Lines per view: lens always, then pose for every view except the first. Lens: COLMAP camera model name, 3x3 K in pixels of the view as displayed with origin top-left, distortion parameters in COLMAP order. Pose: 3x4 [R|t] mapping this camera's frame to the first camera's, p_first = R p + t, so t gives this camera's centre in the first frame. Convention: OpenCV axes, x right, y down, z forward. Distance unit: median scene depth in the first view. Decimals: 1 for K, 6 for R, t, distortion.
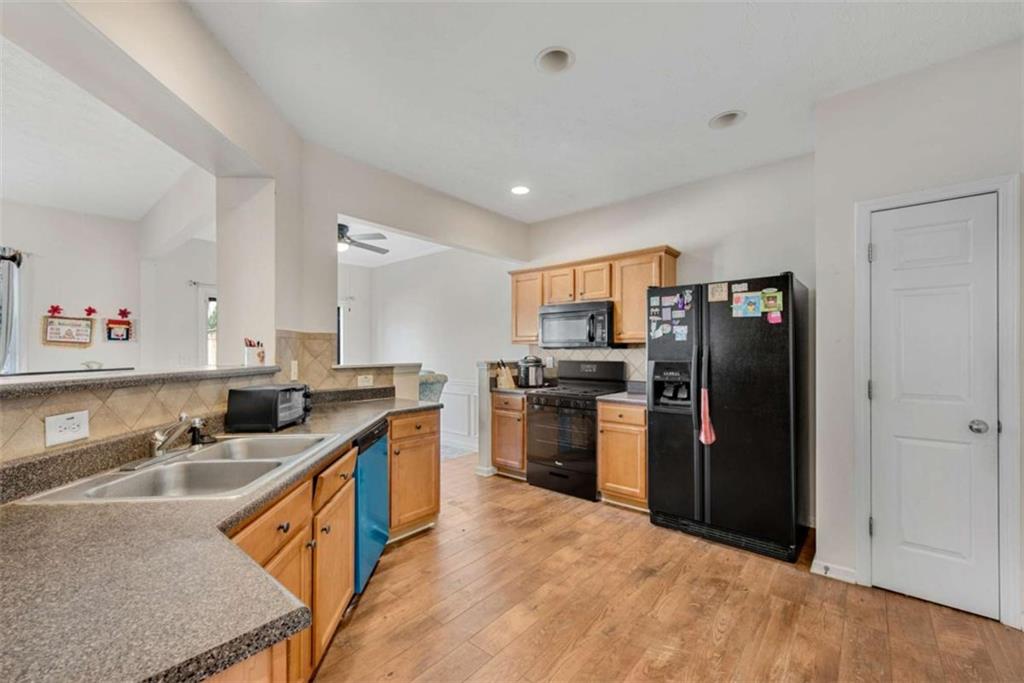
lens RADIAL K [[423.9, 0, 512.4], [0, 423.9, 343.8], [0, 0, 1]] dist [-0.002798, -0.000257]
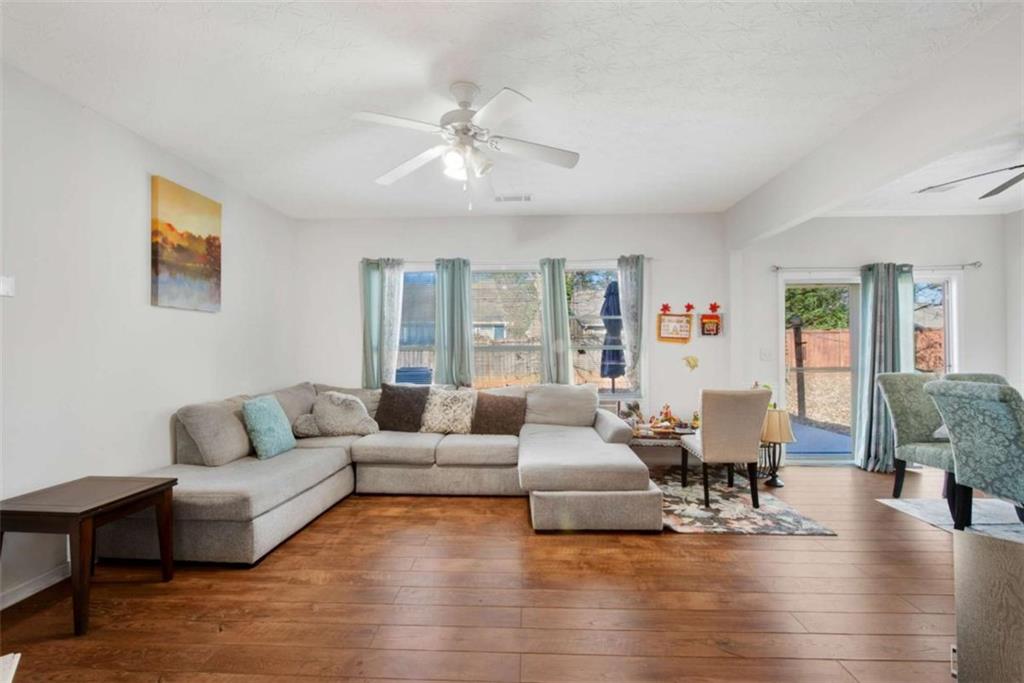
lens RADIAL K [[423.9, 0, 512.4], [0, 423.9, 343.8], [0, 0, 1]] dist [-0.002798, -0.000257]
pose [[0.627345, -0.010737, -0.778667, -0.475318], [0.022237, 0.999744, 0.004129, -0.002574], [0.778424, -0.019906, 0.627423, 0.021071]]
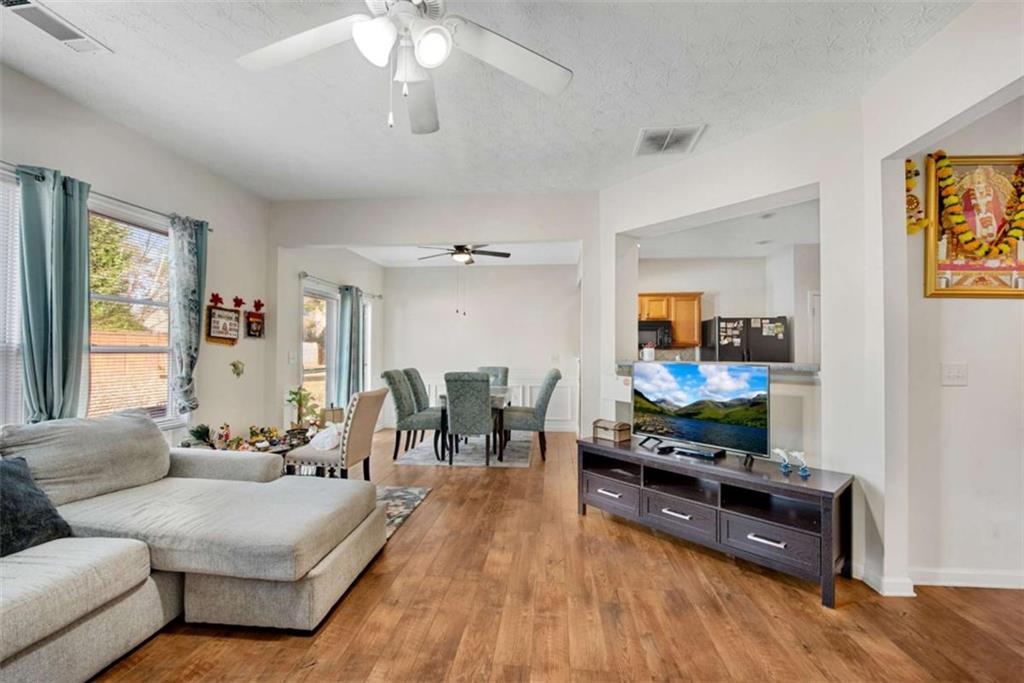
lens RADIAL K [[423.9, 0, 512.4], [0, 423.9, 343.8], [0, 0, 1]] dist [-0.002798, -0.000257]
pose [[0.821869, 0.011445, 0.569562, -1.042871], [-0.016107, 0.999865, 0.003150, -0.004558], [-0.569449, -0.011763, 0.821942, -0.009118]]
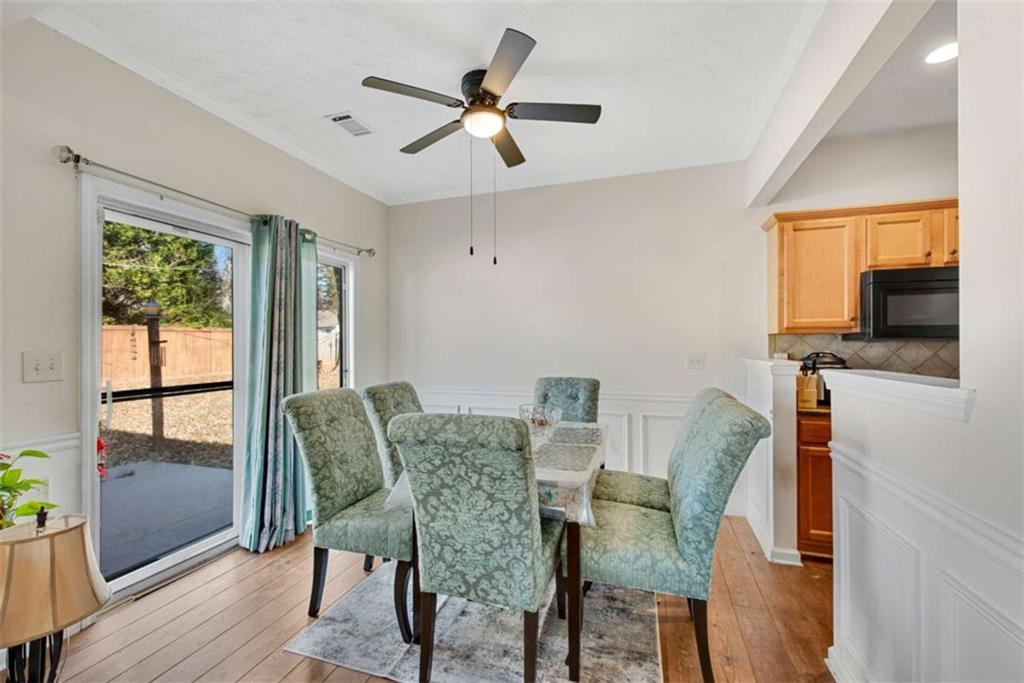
lens RADIAL K [[423.9, 0, 512.4], [0, 423.9, 343.8], [0, 0, 1]] dist [-0.002798, -0.000257]
pose [[0.926378, -0.001317, 0.376593, -0.621462], [-0.004979, 0.999864, 0.015744, 0.010334], [-0.376562, -0.016460, 0.926245, 0.599281]]
